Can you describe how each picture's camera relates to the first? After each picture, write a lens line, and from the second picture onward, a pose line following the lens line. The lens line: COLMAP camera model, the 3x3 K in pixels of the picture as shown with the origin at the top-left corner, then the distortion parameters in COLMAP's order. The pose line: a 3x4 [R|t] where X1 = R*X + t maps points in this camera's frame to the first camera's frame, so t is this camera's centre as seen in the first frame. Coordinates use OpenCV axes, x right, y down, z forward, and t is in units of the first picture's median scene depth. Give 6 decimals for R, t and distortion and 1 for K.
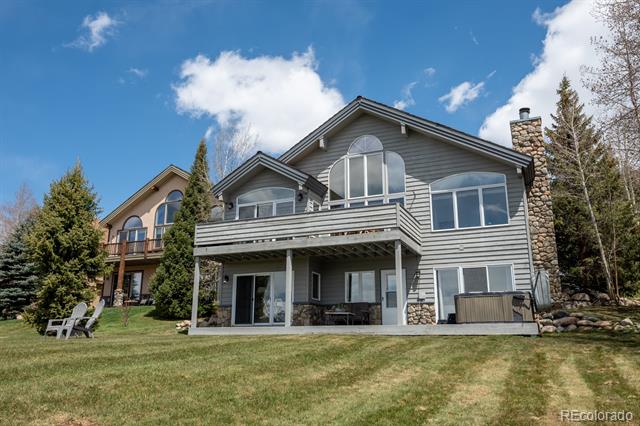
lens RADIAL K [[476.6, 0, 320.0], [0, 476.6, 213.0], [0, 0, 1]] dist [-0.007193, -0.001418]
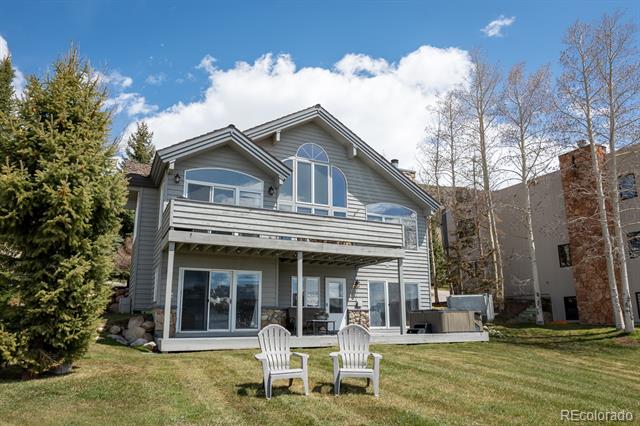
lens RADIAL K [[411.3, 0, 319.7], [0, 411.3, 236.1], [0, 0, 1]] dist [0.001001, -0.000060]
pose [[0.677926, 0.143237, 0.721041, -0.565984], [-0.186528, 0.982251, -0.019752, 0.052224], [-0.711072, -0.121104, 0.692611, 0.404848]]
